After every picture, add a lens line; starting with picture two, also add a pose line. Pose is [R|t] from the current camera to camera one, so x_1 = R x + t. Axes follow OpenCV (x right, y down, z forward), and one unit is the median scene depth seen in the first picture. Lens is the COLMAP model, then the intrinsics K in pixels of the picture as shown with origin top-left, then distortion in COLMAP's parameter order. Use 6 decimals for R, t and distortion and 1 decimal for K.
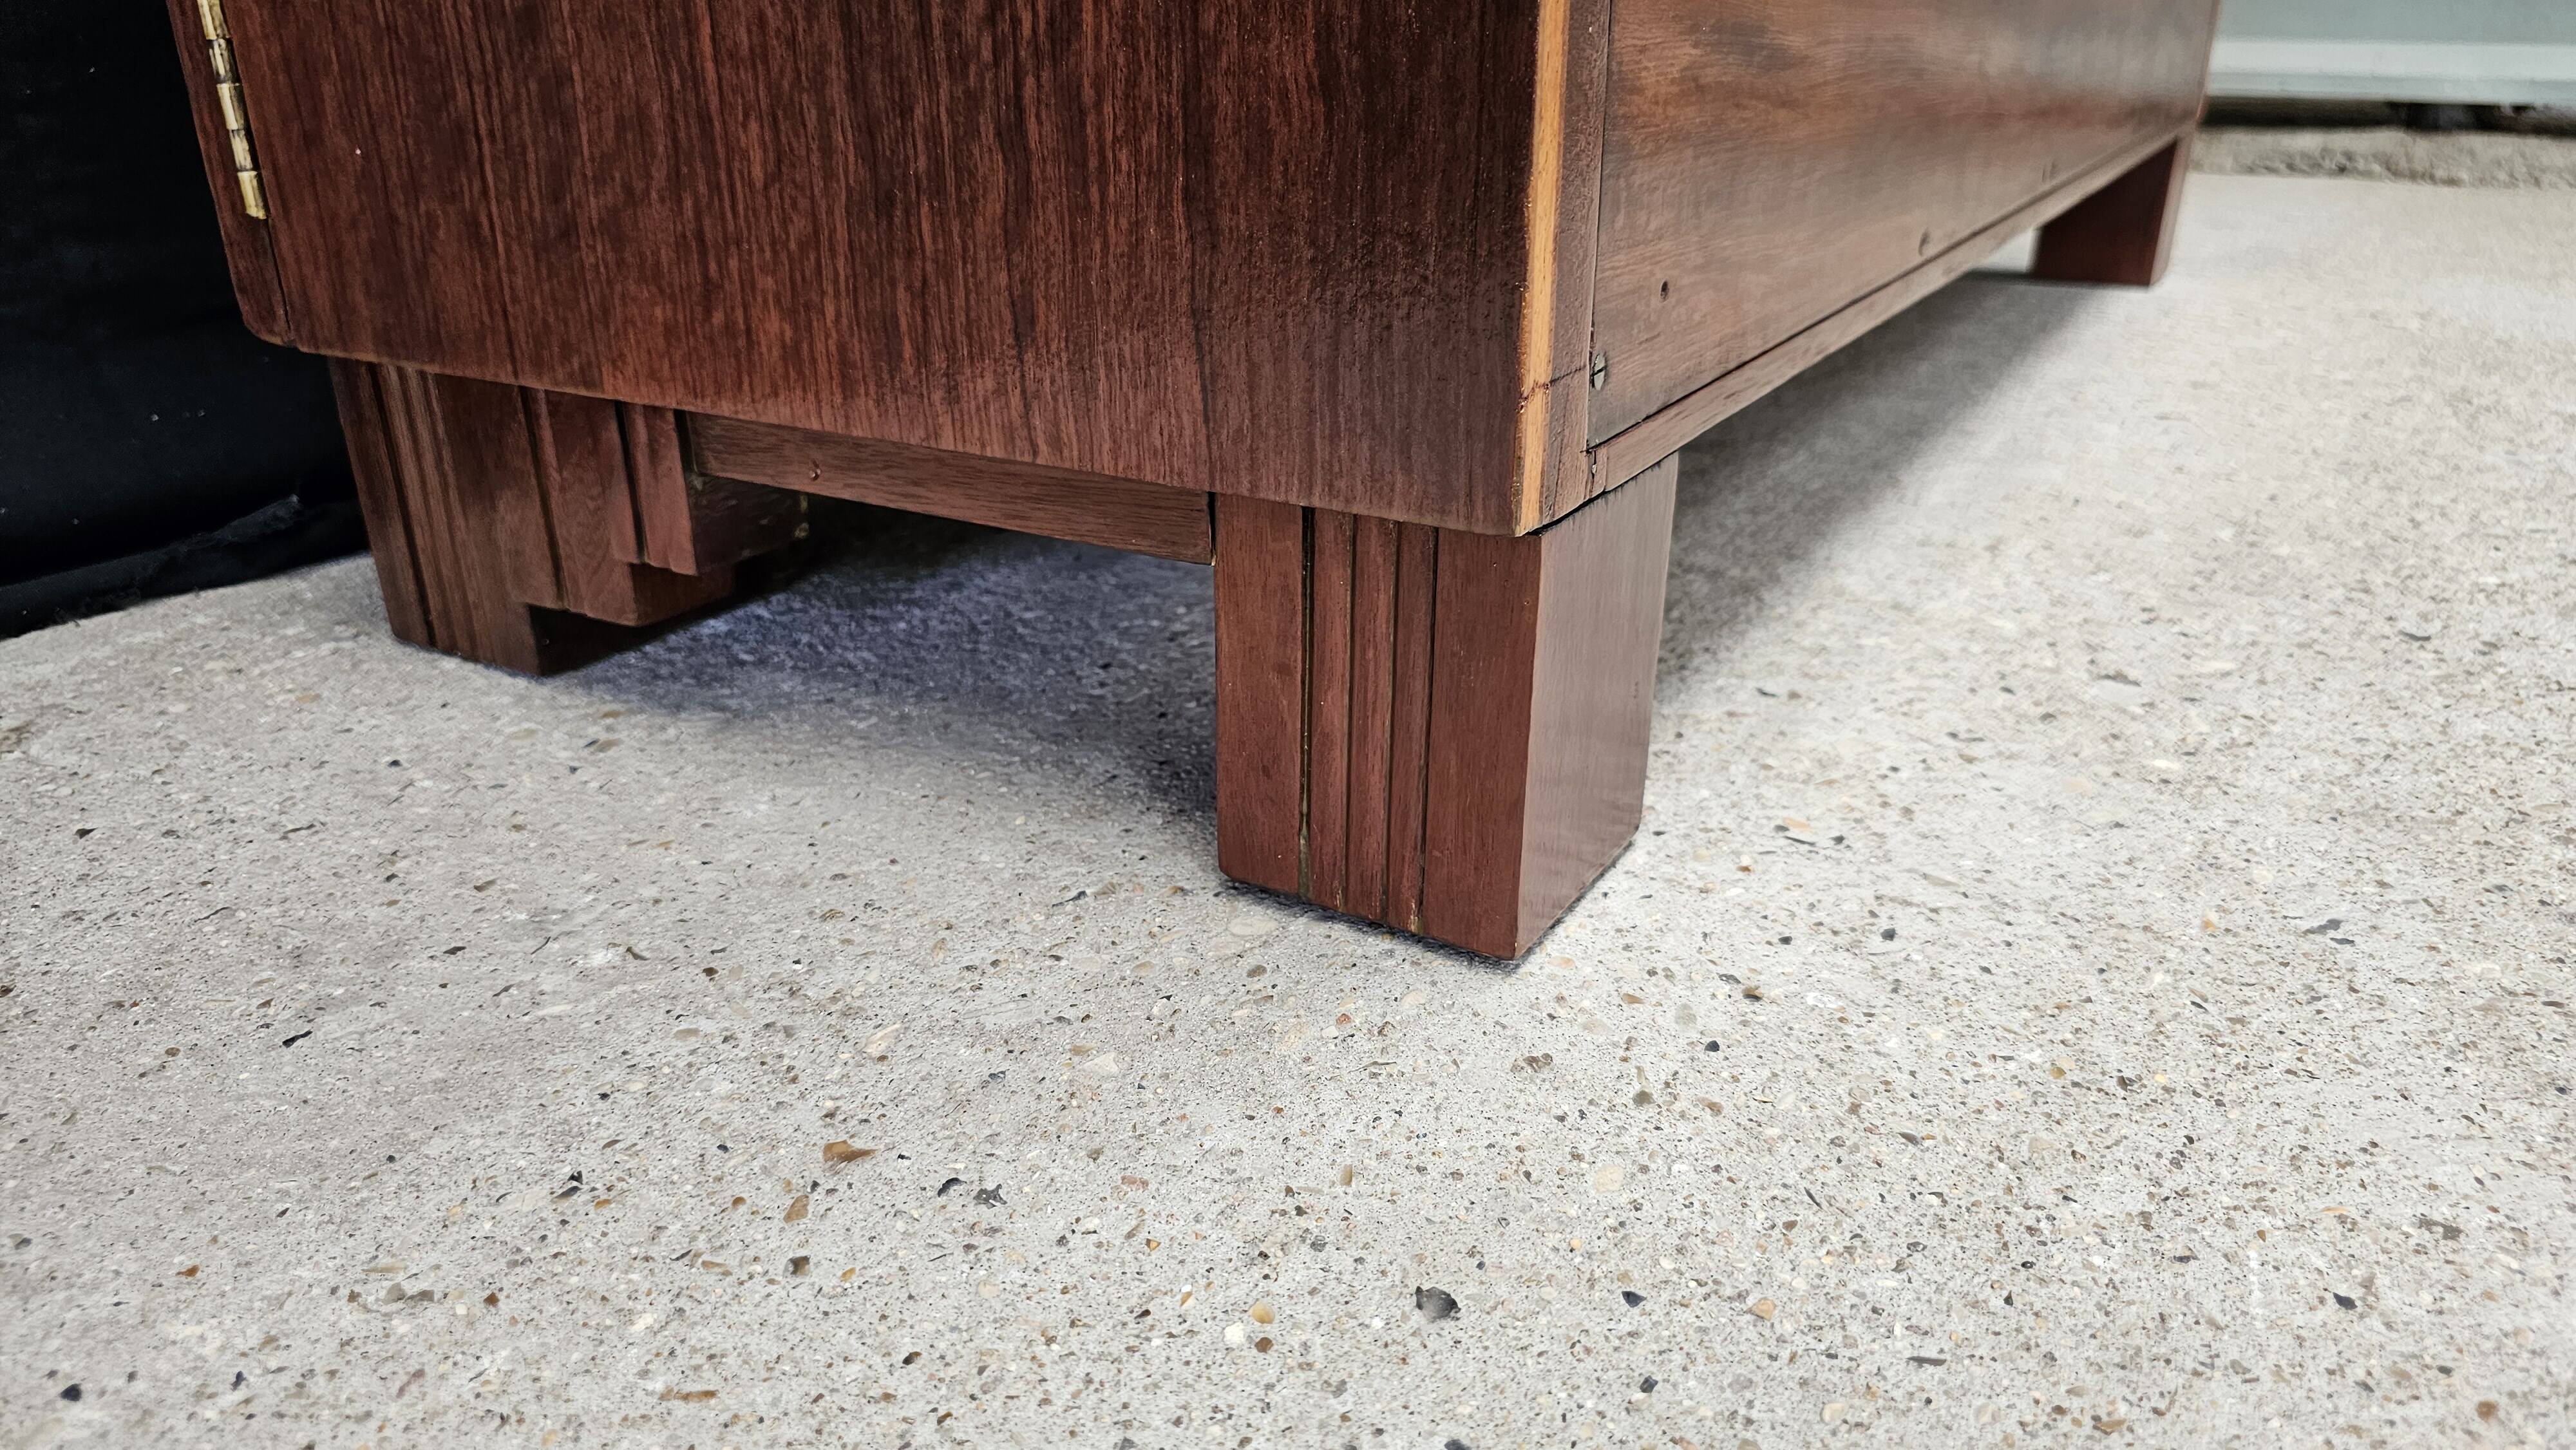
lens RADIAL K [[1768.6, 0, 1262.9], [0, 1768.6, 735.3], [0, 0, 1]] dist [0.021851, -0.022599]
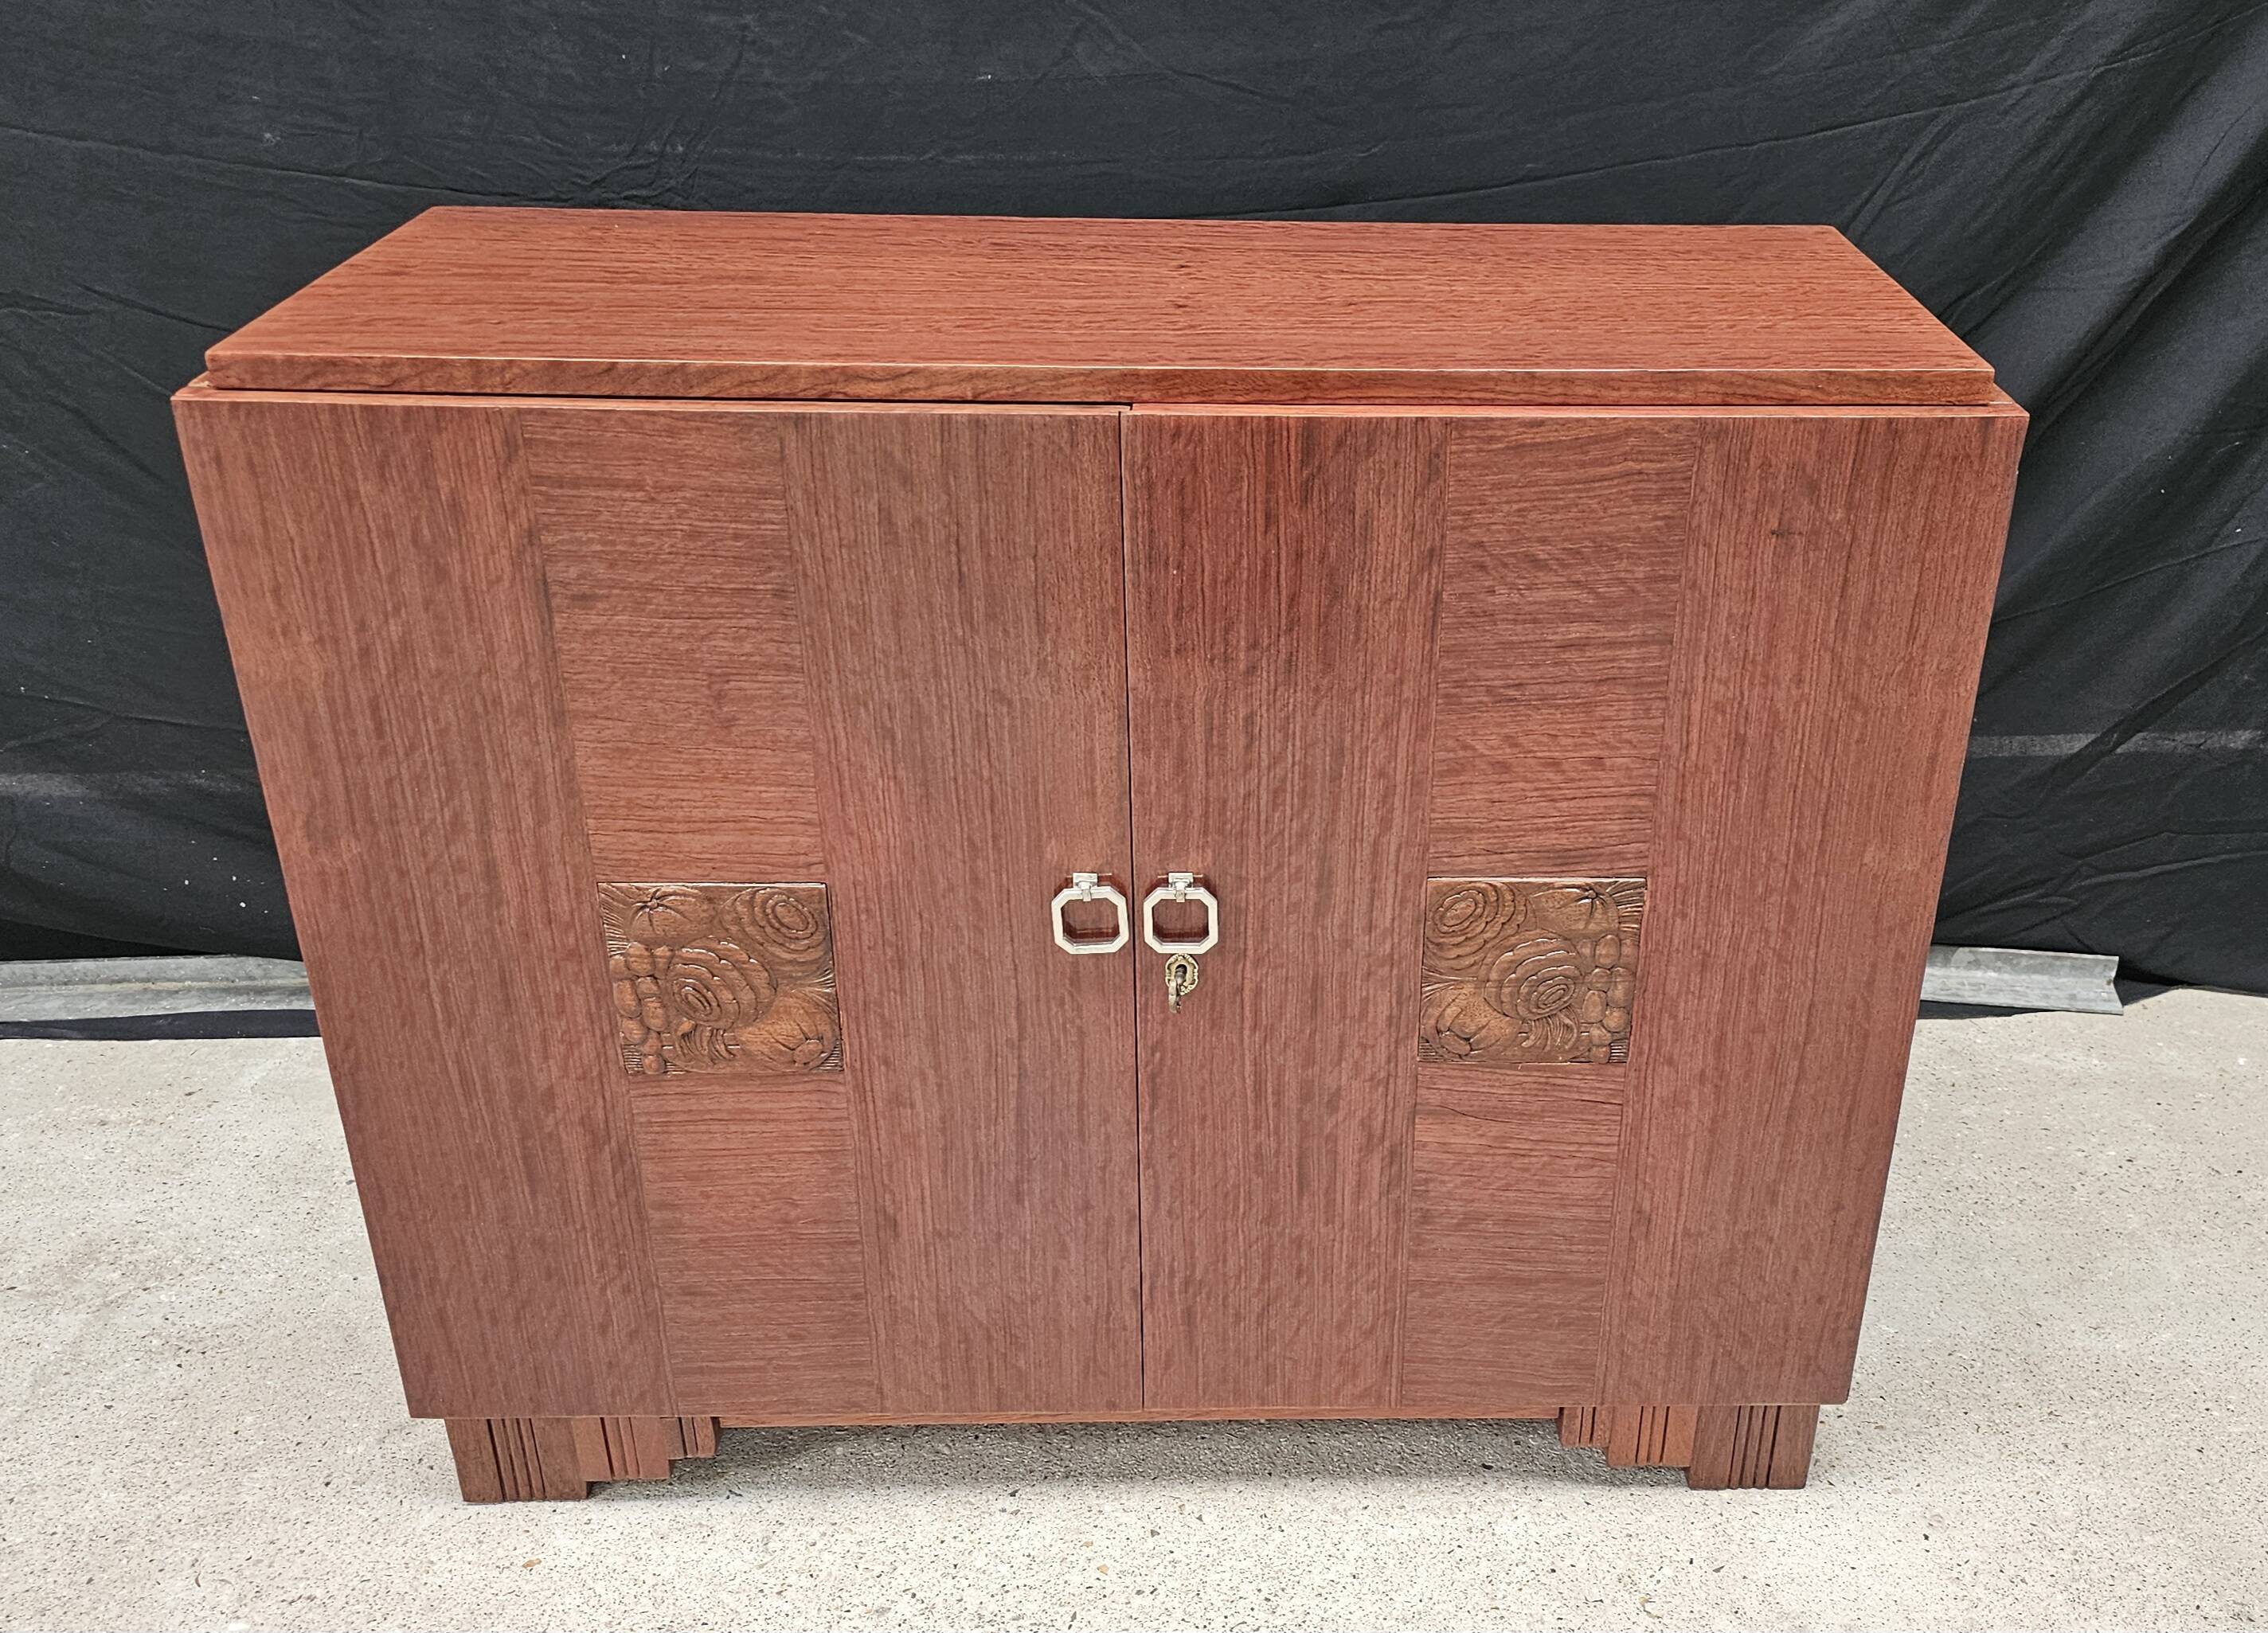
lens RADIAL K [[2140.5, 0, 1344.4], [0, 2140.5, 830.0], [0, 0, 1]] dist [0.022058, 0.000000]
pose [[0.581874, 0.399880, -0.708180, 3.815253], [-0.349217, 0.909258, 0.226488, -2.485654], [0.734487, 0.115521, 0.668719, -1.112253]]
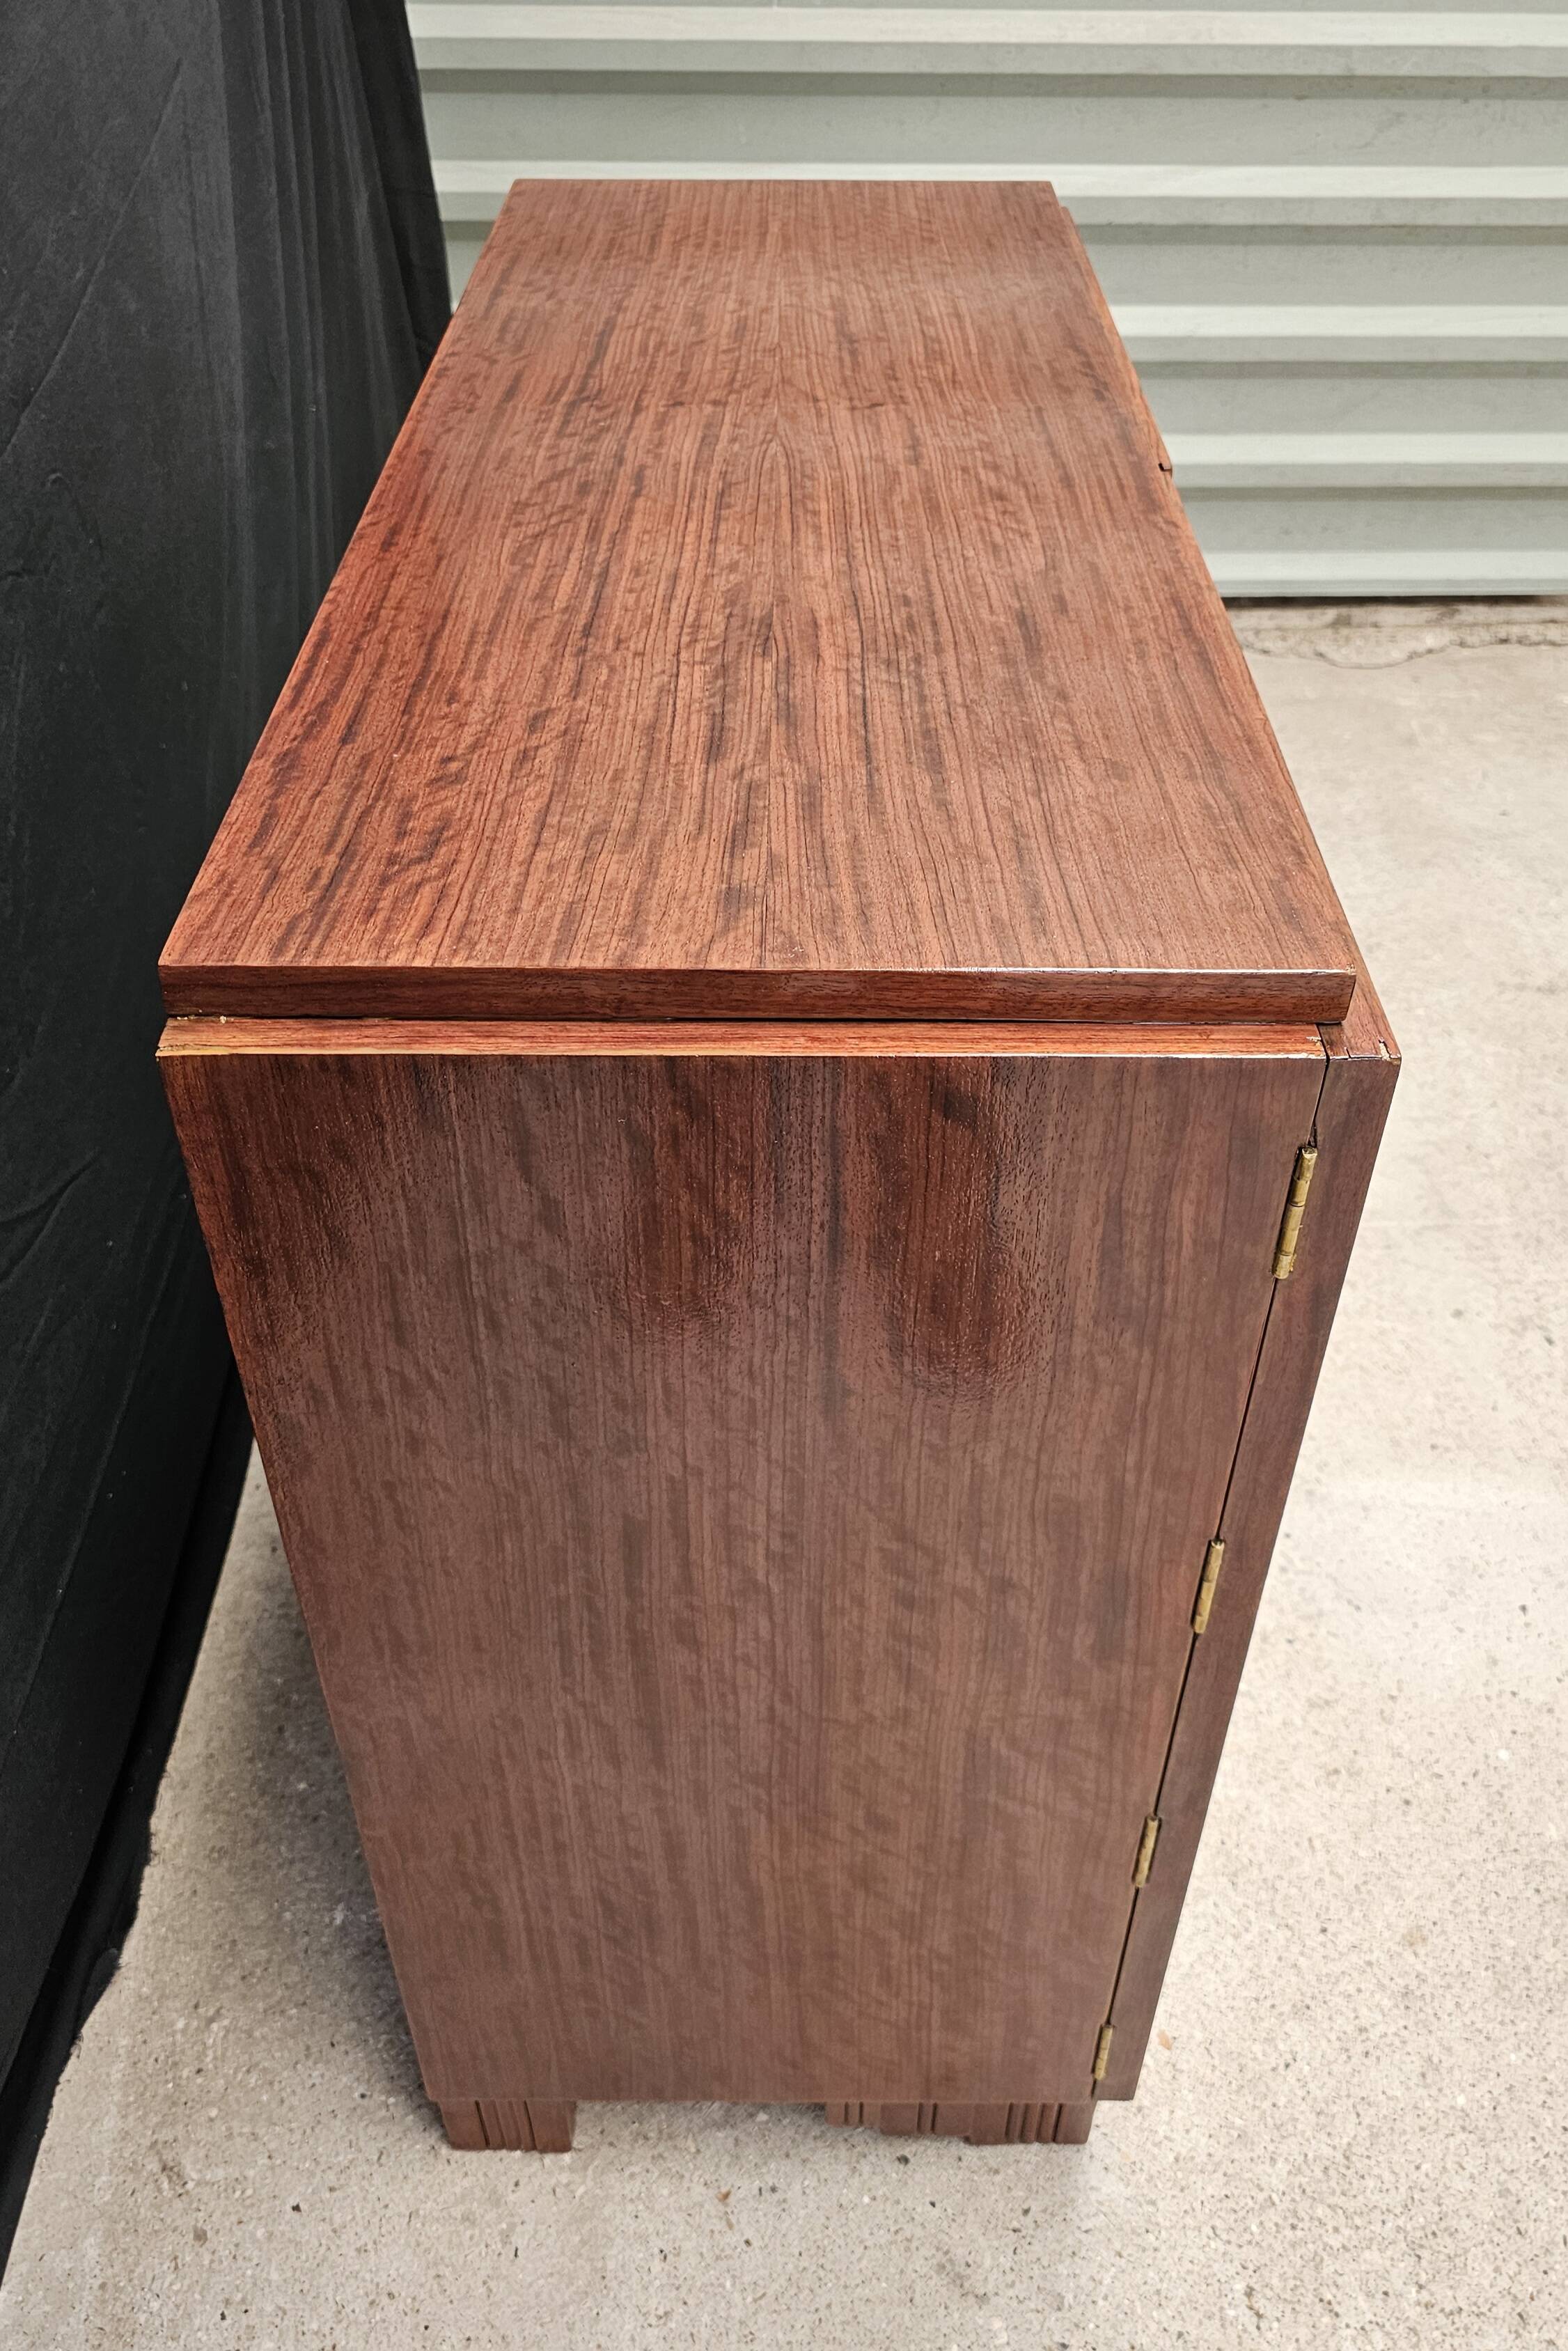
lens RADIAL K [[1927.6, 0, 777.8], [0, 1927.6, 1130.3], [0, 0, 1]] dist [0.012458, -0.014745]
pose [[0.840773, -0.334684, 0.425544, -0.864459], [0.205367, 0.924440, 0.321302, -2.336938], [-0.500924, -0.182749, 0.845977, -1.487152]]
